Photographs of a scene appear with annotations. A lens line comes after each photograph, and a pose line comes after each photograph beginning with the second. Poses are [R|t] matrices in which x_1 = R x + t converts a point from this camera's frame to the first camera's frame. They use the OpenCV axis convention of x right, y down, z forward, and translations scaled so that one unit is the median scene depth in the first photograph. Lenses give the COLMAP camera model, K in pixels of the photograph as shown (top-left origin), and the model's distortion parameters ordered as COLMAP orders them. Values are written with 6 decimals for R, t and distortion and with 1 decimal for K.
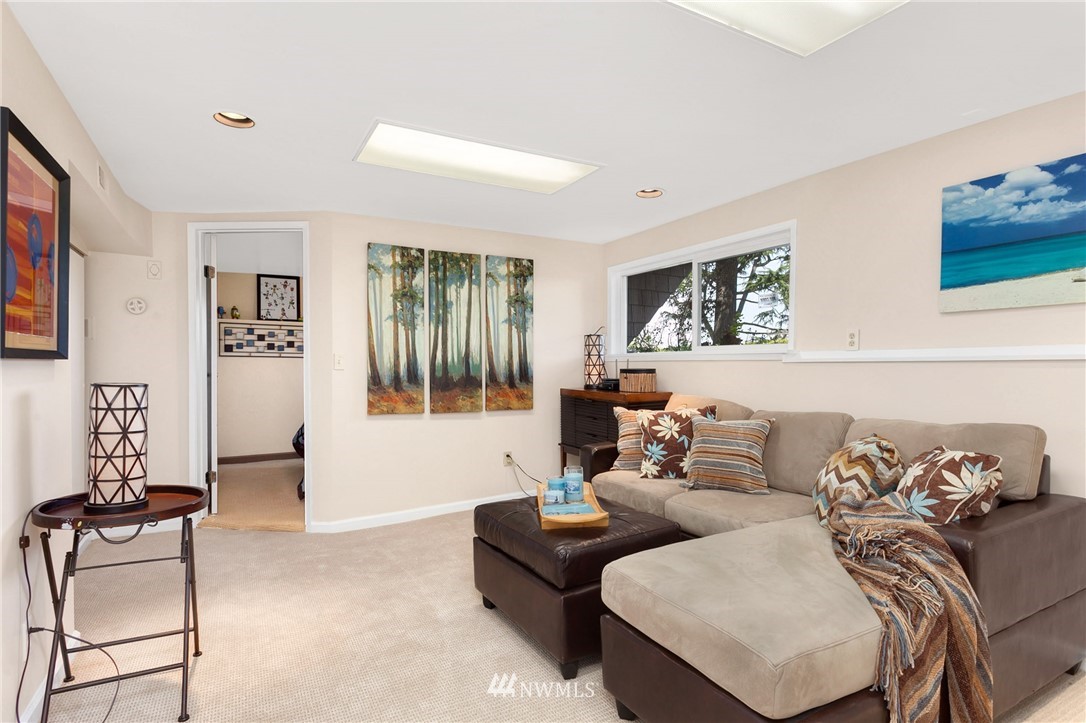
lens RADIAL K [[542.5, 0, 541.6], [0, 542.5, 364.6], [0, 0, 1]] dist [-0.003699, 0.000383]
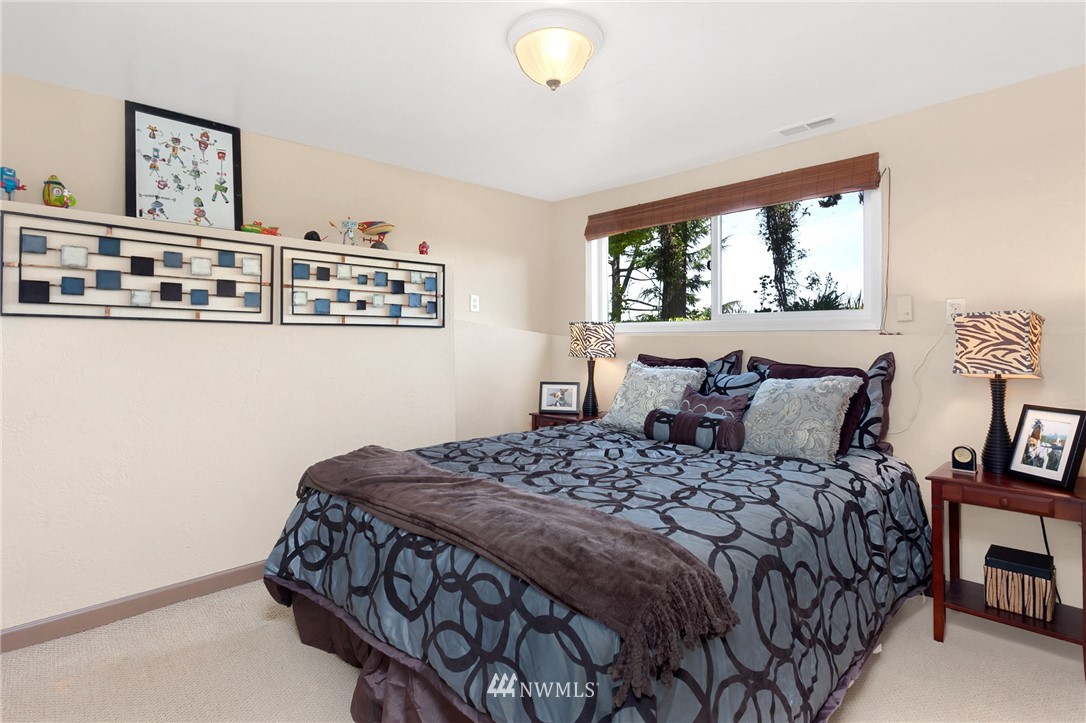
lens RADIAL K [[542.5, 0, 544.6], [0, 542.5, 330.1], [0, 0, 1]] dist [-0.003699, 0.000383]
pose [[0.966812, 0.004333, 0.255451, -0.343352], [0.000799, 0.999800, -0.019983, -0.000152], [-0.255487, 0.019524, 0.966615, 0.572975]]
